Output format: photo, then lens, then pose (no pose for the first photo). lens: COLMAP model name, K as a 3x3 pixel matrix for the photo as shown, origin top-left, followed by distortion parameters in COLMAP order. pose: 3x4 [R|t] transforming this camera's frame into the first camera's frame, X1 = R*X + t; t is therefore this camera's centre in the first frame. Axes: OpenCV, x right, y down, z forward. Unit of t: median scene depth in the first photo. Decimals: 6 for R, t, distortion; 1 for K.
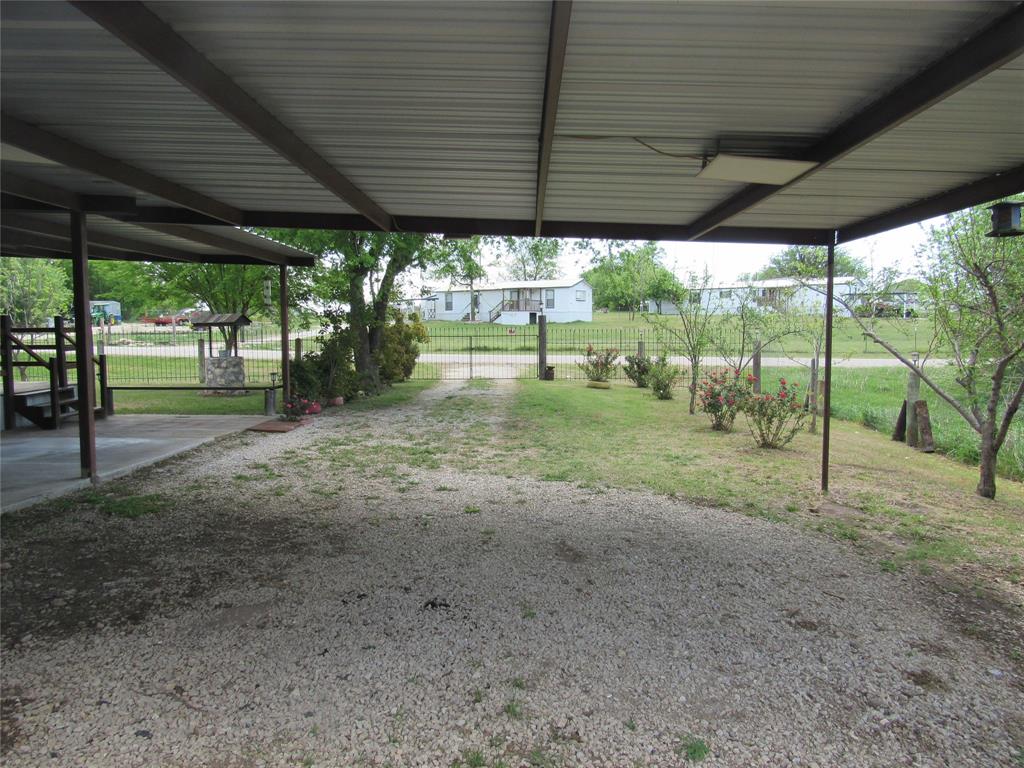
lens RADIAL K [[741.4, 0, 515.6], [0, 741.4, 387.5], [0, 0, 1]] dist [-0.027316, 0.008335]
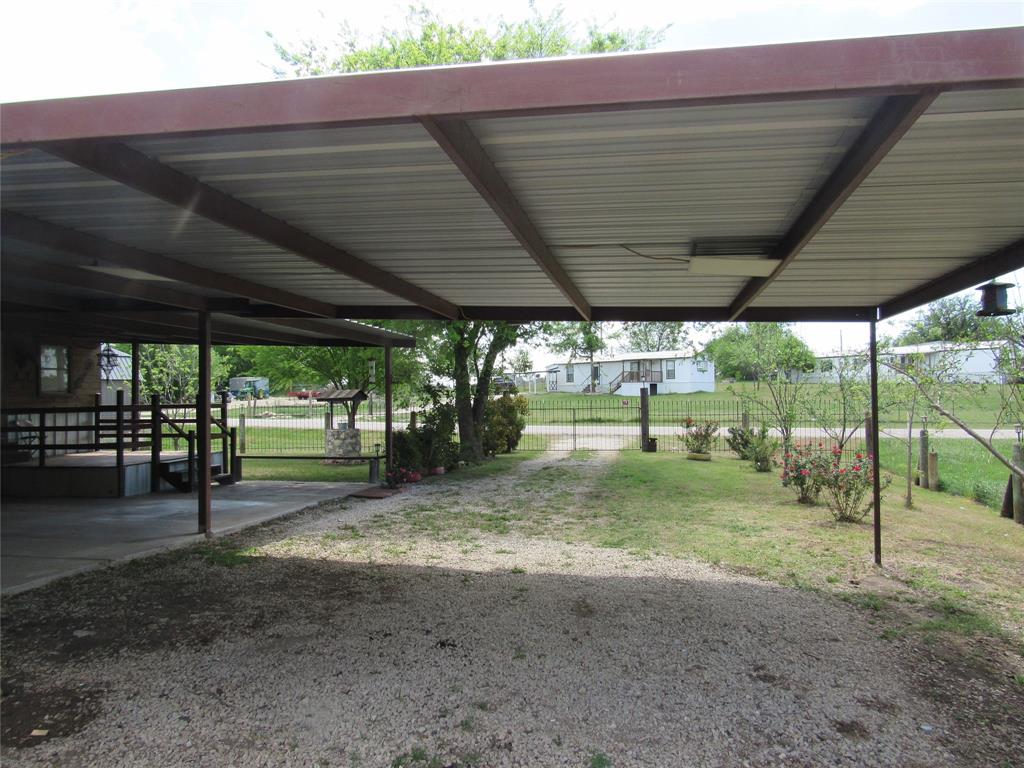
lens RADIAL K [[741.4, 0, 512.1], [0, 741.4, 383.1], [0, 0, 1]] dist [-0.027316, 0.008335]
pose [[0.984335, -0.011838, -0.175908, 0.128393], [-0.006069, 0.994876, -0.100916, -0.000391], [0.176202, 0.100402, 0.979220, -0.104494]]
